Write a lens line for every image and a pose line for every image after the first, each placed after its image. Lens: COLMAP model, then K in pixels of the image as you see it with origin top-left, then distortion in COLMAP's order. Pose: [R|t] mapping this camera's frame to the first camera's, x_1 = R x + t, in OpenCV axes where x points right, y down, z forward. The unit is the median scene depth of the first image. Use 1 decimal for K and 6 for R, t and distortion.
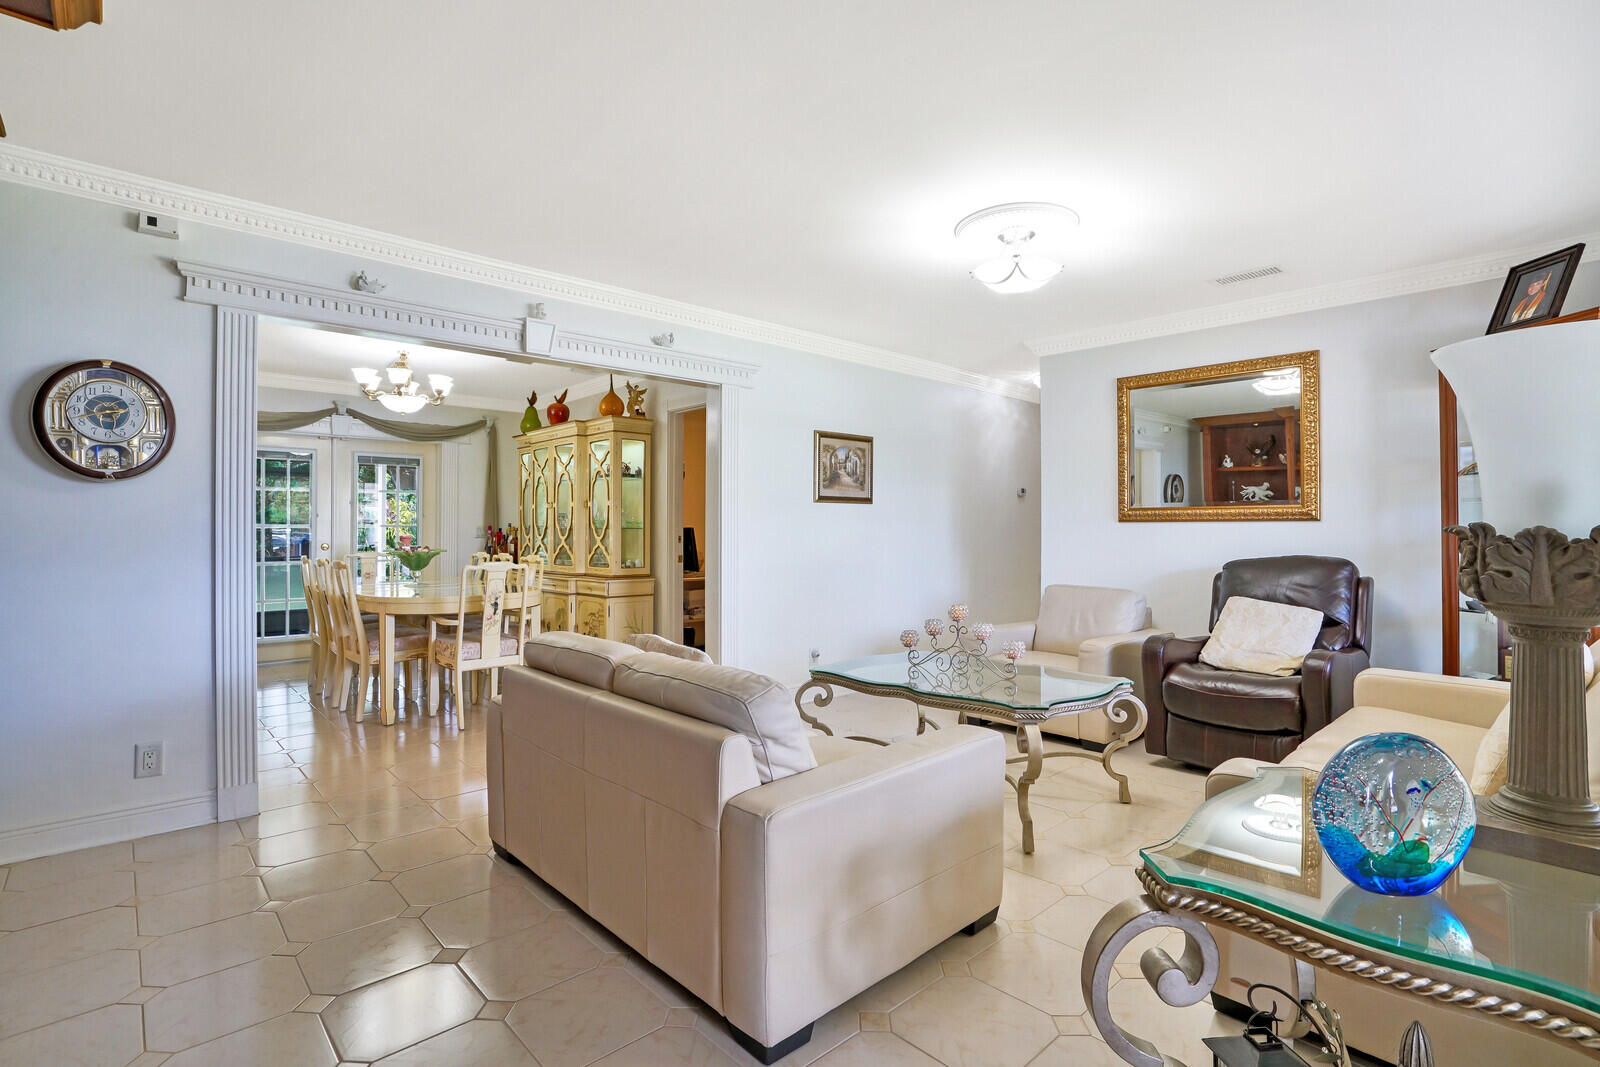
lens RADIAL K [[752.0, 0, 784.8], [0, 752.0, 548.2], [0, 0, 1]] dist [-0.050233, 0.019389]
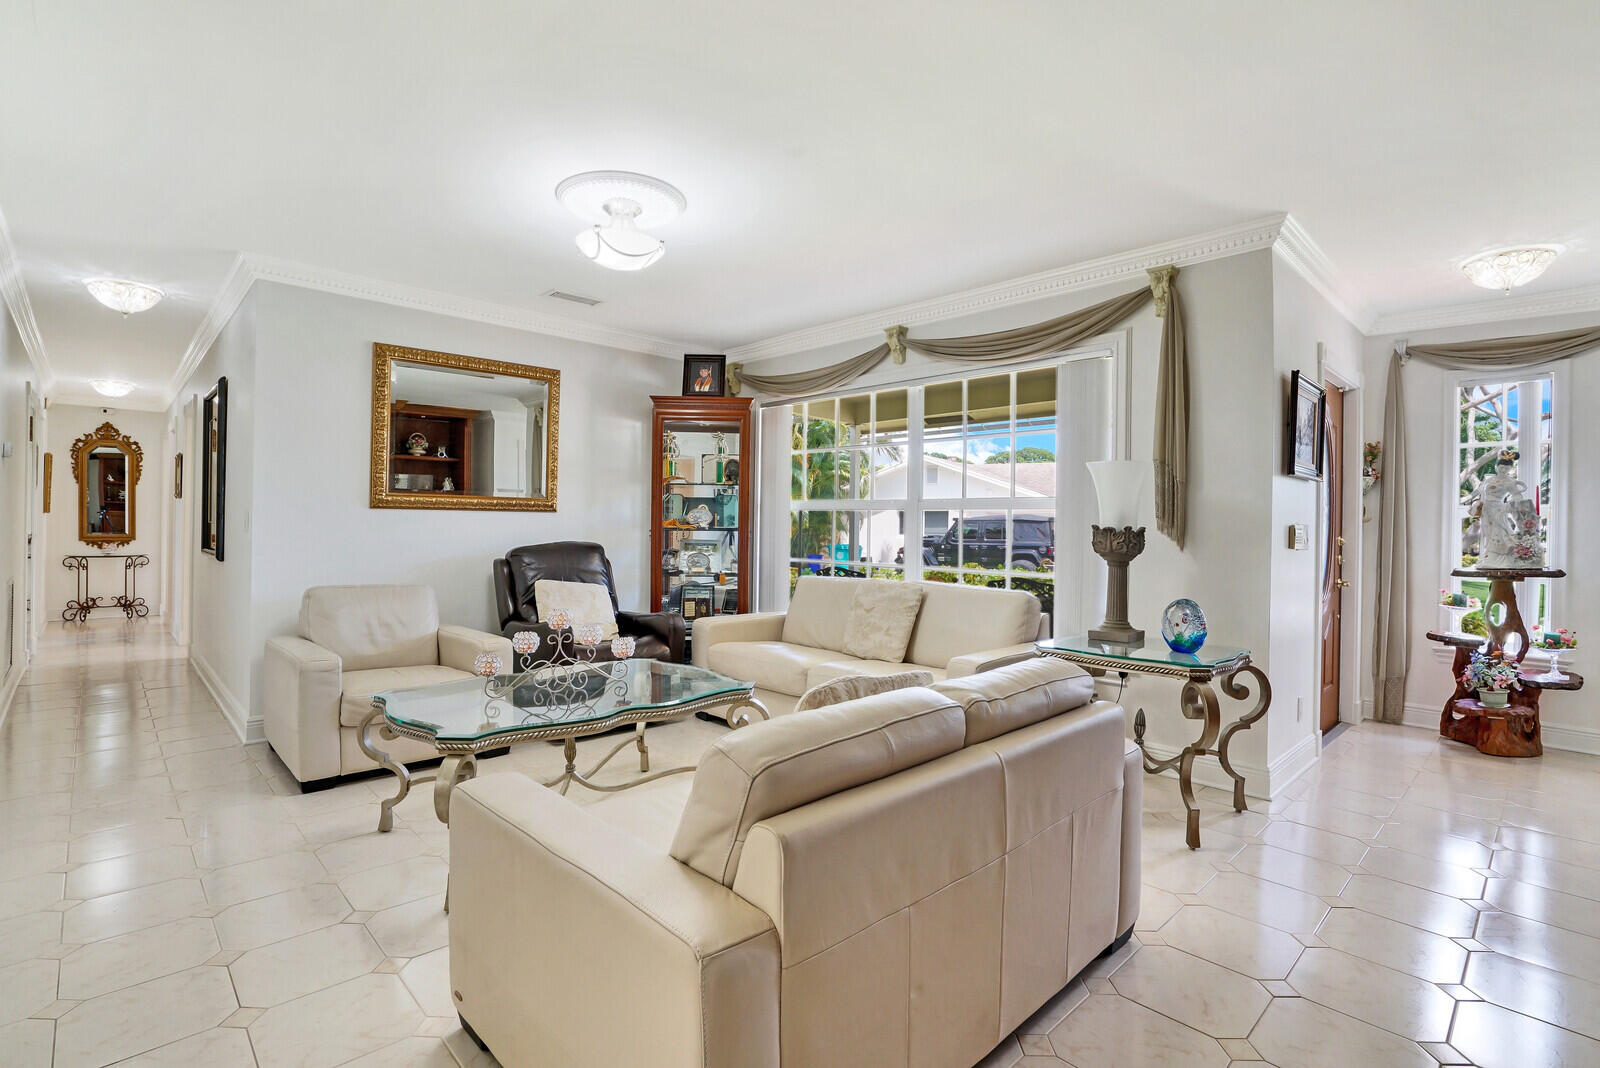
lens RADIAL K [[752.0, 0, 784.8], [0, 752.0, 548.7], [0, 0, 1]] dist [-0.050233, 0.019389]
pose [[-0.013646, -0.031489, 0.999411, -0.530916], [0.012233, 0.999424, 0.031656, -0.011542], [-0.999832, 0.012658, -0.013253, 0.675215]]
